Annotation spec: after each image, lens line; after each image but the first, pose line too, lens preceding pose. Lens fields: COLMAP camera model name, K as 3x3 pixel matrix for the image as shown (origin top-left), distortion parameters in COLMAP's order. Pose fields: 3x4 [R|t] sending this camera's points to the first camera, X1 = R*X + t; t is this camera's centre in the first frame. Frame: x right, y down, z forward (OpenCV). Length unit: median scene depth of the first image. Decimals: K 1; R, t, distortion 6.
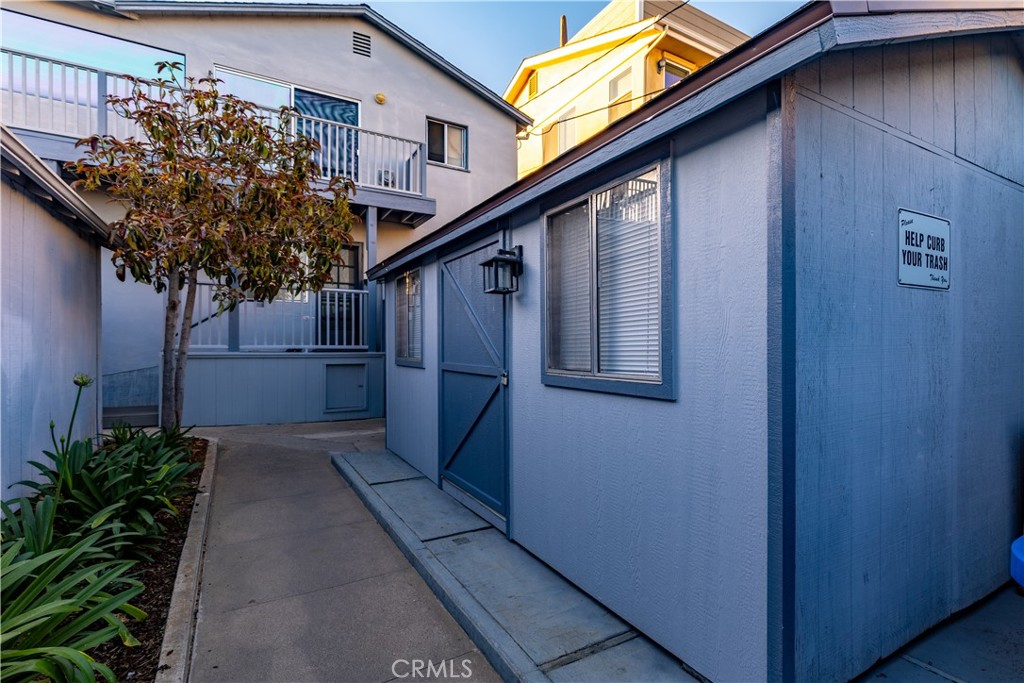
lens RADIAL K [[465.5, 0, 510.4], [0, 465.5, 343.4], [0, 0, 1]] dist [-0.000625, 0.000221]
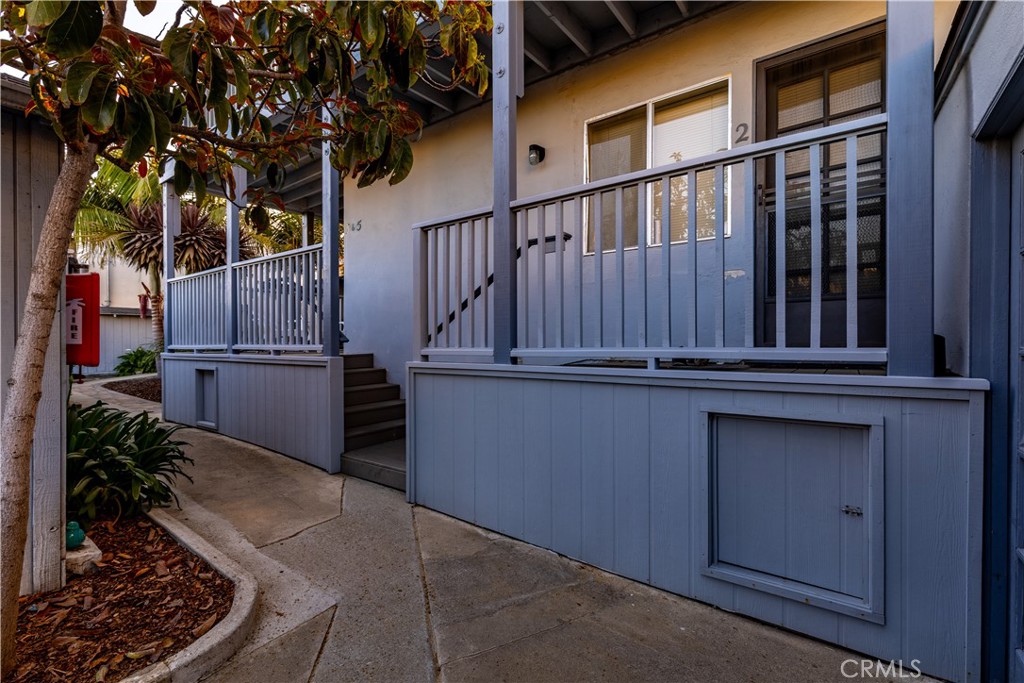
lens RADIAL K [[465.5, 0, 515.0], [0, 465.5, 352.7], [0, 0, 1]] dist [-0.000625, 0.000221]
pose [[0.393331, 0.003802, -0.919389, -0.171767], [0.002032, 0.999985, 0.005004, 0.005397], [0.919395, -0.003837, 0.393317, 0.769734]]
